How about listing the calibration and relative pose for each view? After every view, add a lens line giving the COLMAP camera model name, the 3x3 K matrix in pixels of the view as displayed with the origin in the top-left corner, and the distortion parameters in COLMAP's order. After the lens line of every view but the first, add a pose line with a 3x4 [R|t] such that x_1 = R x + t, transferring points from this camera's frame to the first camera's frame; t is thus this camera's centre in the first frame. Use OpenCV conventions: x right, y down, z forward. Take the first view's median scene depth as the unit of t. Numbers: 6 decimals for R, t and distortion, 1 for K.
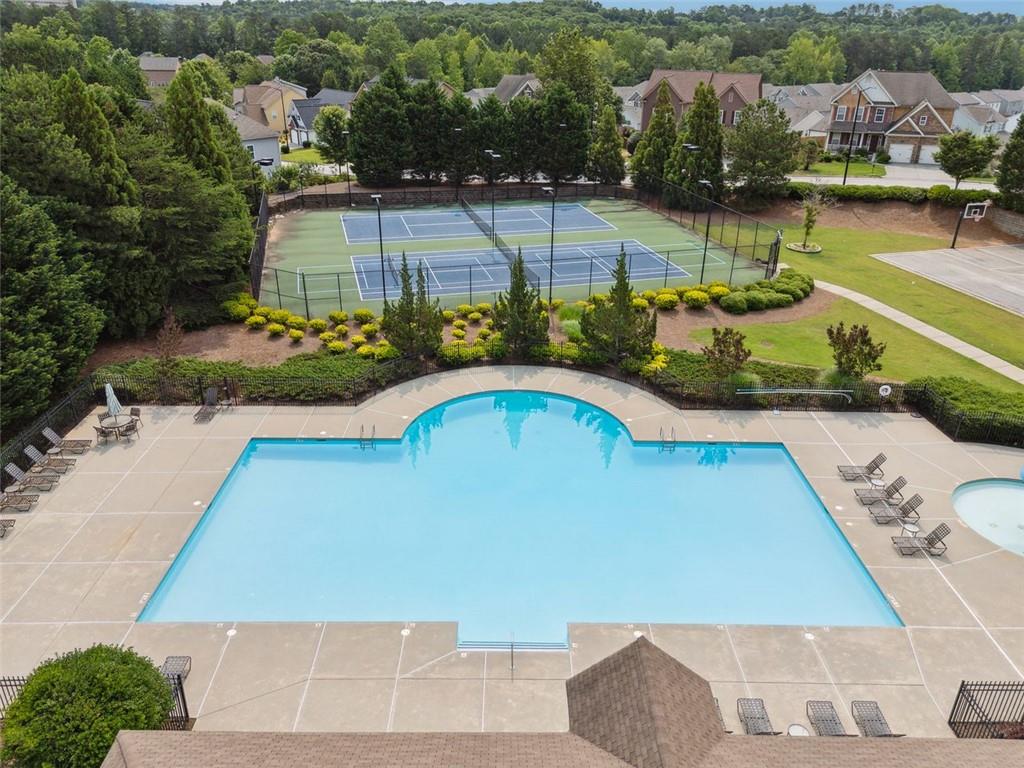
lens RADIAL K [[774.8, 0, 517.8], [0, 774.8, 384.2], [0, 0, 1]] dist [0.069891, -0.072055]
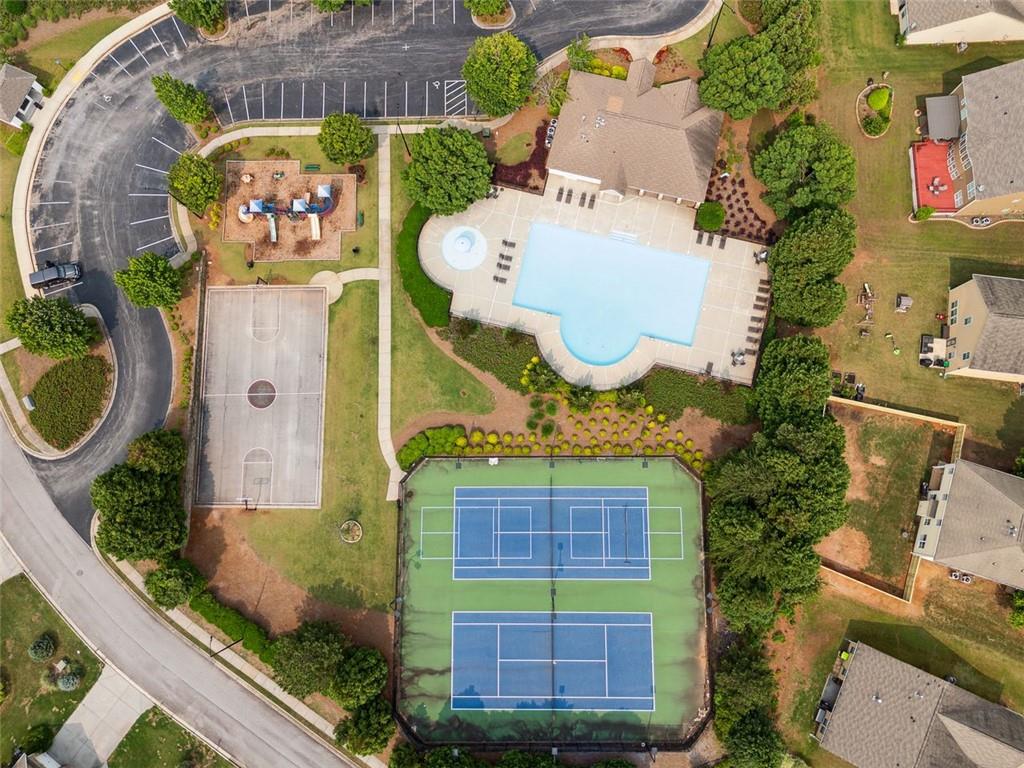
lens RADIAL K [[774.8, 0, 517.8], [0, 774.8, 384.2], [0, 0, 1]] dist [0.069891, -0.072055]
pose [[-0.968257, -0.242443, 0.060829, 0.032440], [0.120531, -0.239668, 0.963344, -1.239446], [-0.218977, 0.940096, 0.261282, 0.236391]]
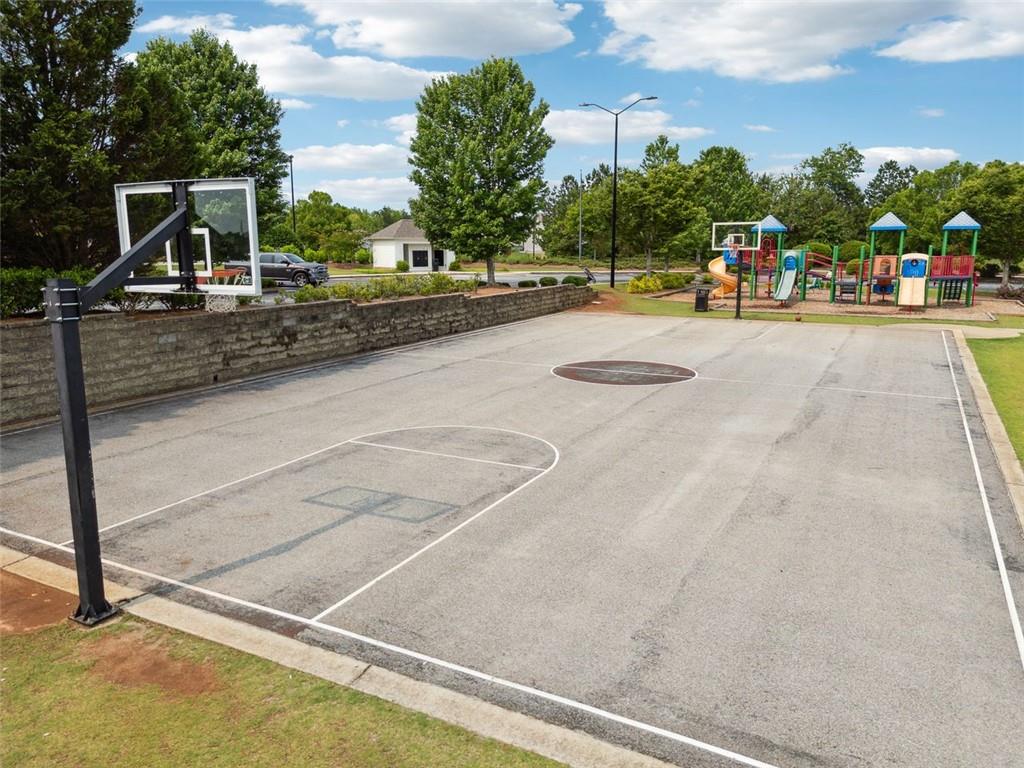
lens RADIAL K [[760.9, 0, 512.0], [0, 760.9, 384.0], [0, 0, 1]] dist [0.060708, -0.059797]
pose [[-0.740924, -0.134116, 0.658061, 0.370362], [0.274715, 0.833606, 0.479201, -0.196883], [-0.612832, 0.535831, -0.580795, 0.846788]]
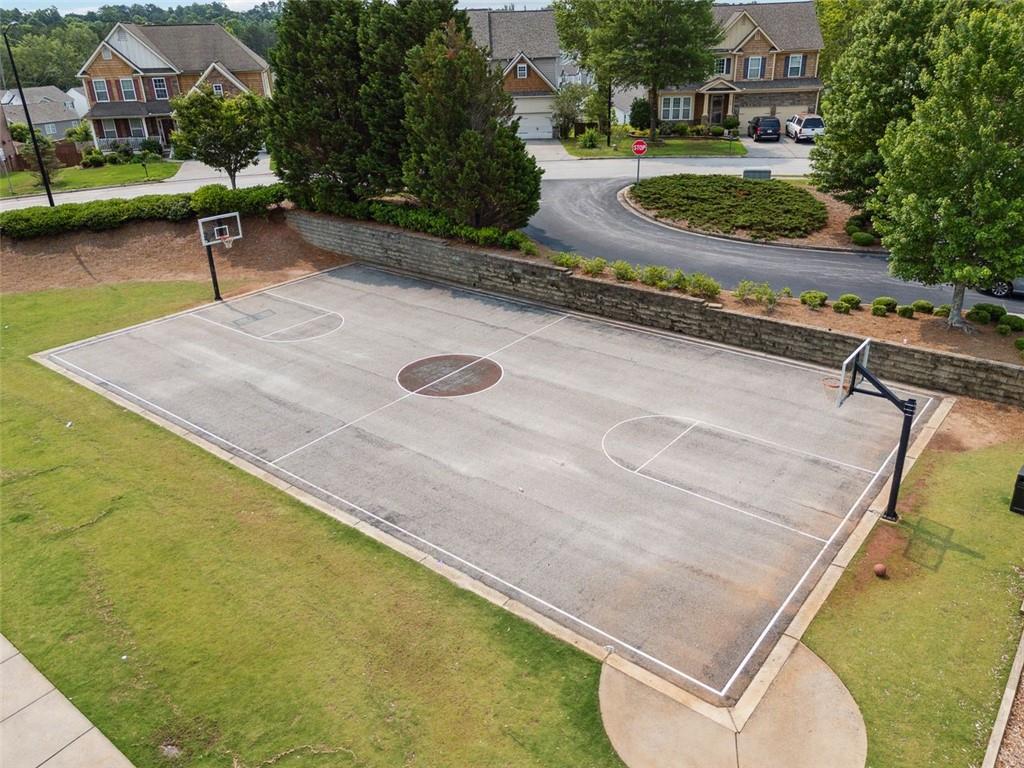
lens RADIAL K [[774.8, 0, 517.8], [0, 774.8, 384.2], [0, 0, 1]] dist [0.069891, -0.072055]
pose [[0.804884, -0.278520, 0.524012, 0.349638], [0.280874, 0.956647, 0.077049, -0.083012], [-0.522754, 0.085165, 0.848219, 0.361555]]
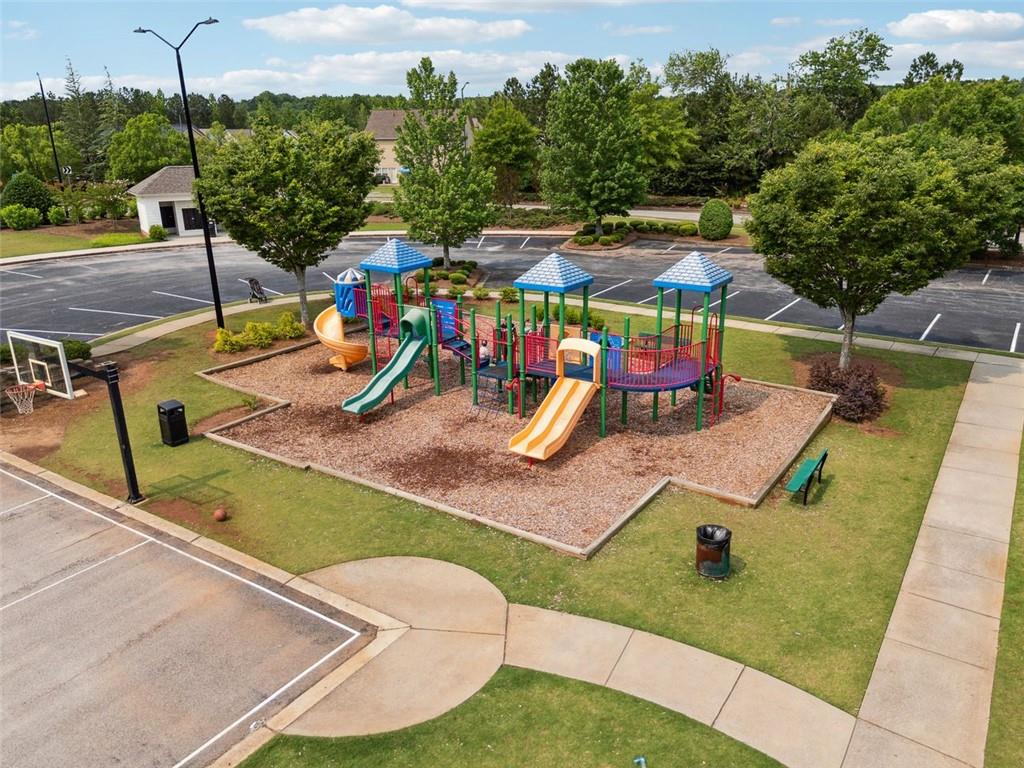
lens RADIAL K [[774.8, 0, 517.8], [0, 774.8, 384.2], [0, 0, 1]] dist [0.069891, -0.072055]
pose [[-0.661154, -0.240716, 0.710585, 0.338671], [0.318915, 0.767130, 0.556602, -0.106027], [-0.679094, 0.594615, -0.430423, 0.514255]]
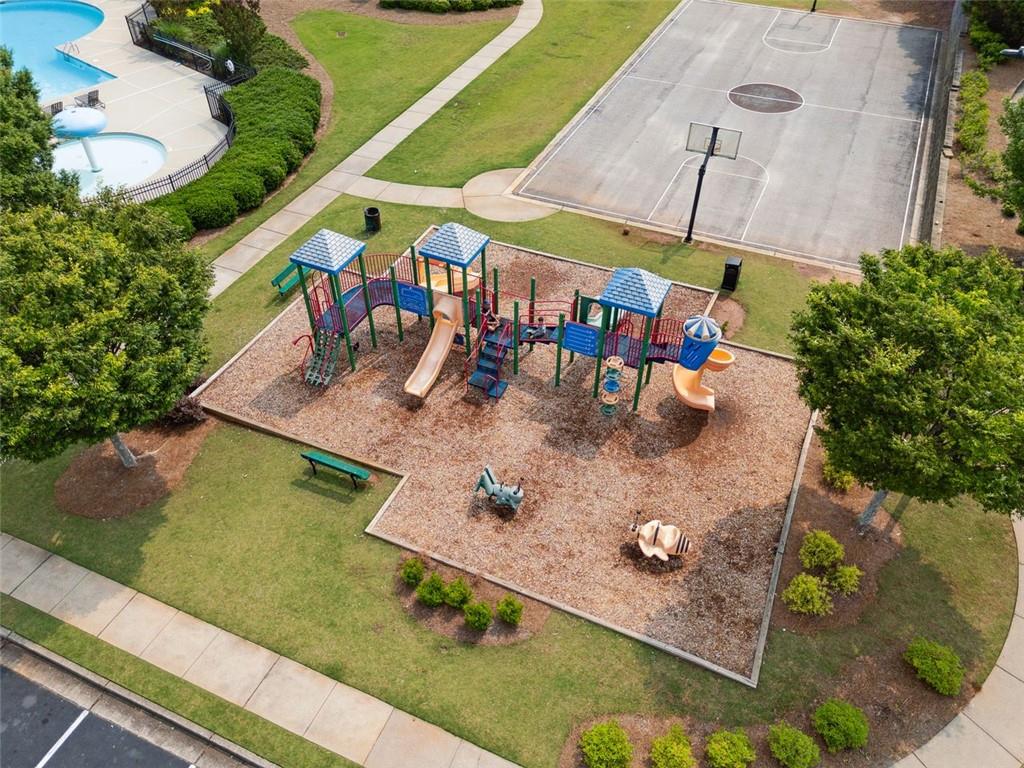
lens RADIAL K [[774.8, 0, 517.8], [0, 774.8, 384.2], [0, 0, 1]] dist [0.069891, -0.072055]
pose [[0.773699, 0.420925, -0.473511, 0.706206], [-0.258096, 0.891967, 0.371189, -0.050167], [0.578599, -0.164977, 0.798753, 0.142808]]
